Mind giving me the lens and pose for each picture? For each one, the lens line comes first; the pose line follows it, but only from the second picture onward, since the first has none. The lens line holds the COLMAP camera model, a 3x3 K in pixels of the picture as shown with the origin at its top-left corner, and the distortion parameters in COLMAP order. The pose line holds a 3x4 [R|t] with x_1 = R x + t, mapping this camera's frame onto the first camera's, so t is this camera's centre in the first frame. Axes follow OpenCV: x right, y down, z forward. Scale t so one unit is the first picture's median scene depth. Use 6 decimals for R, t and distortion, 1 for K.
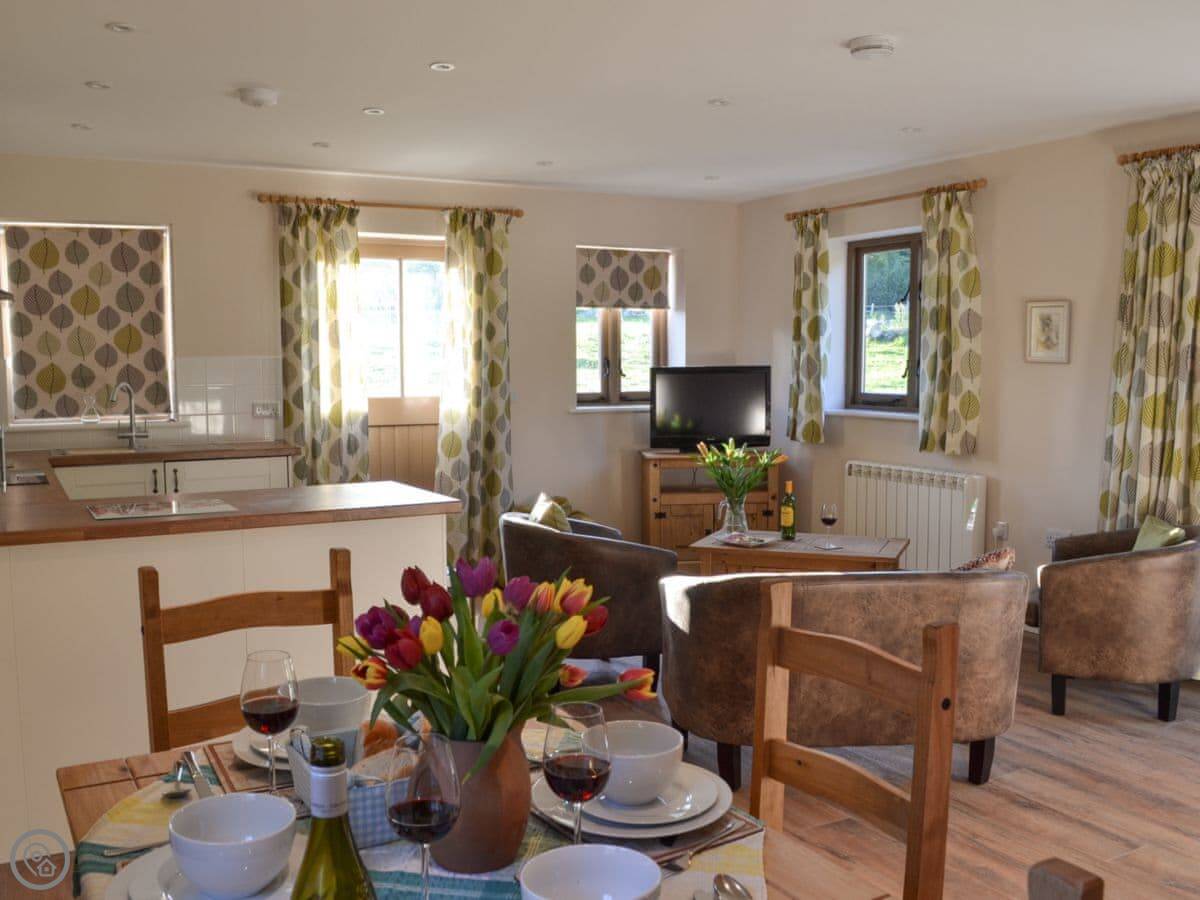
lens RADIAL K [[1132.2, 0, 598.6], [0, 1132.2, 456.0], [0, 0, 1]] dist [-0.076112, -0.000108]
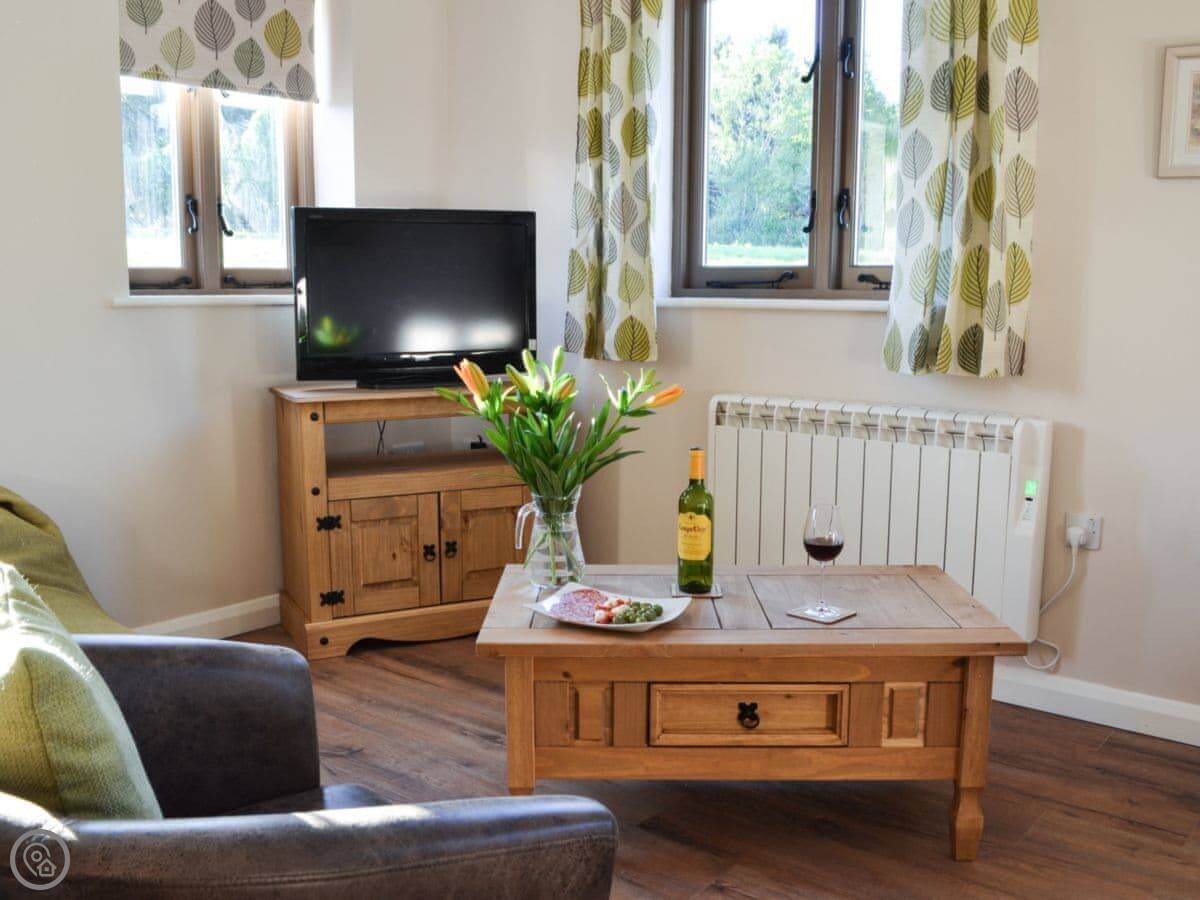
lens RADIAL K [[1132.2, 0, 598.6], [0, 1132.2, 456.0], [0, 0, 1]] dist [-0.076112, -0.000108]
pose [[0.930577, -0.046878, 0.363082, -0.009800], [0.025734, 0.997691, 0.062858, -0.001776], [-0.365190, -0.049150, 0.929634, 0.530930]]
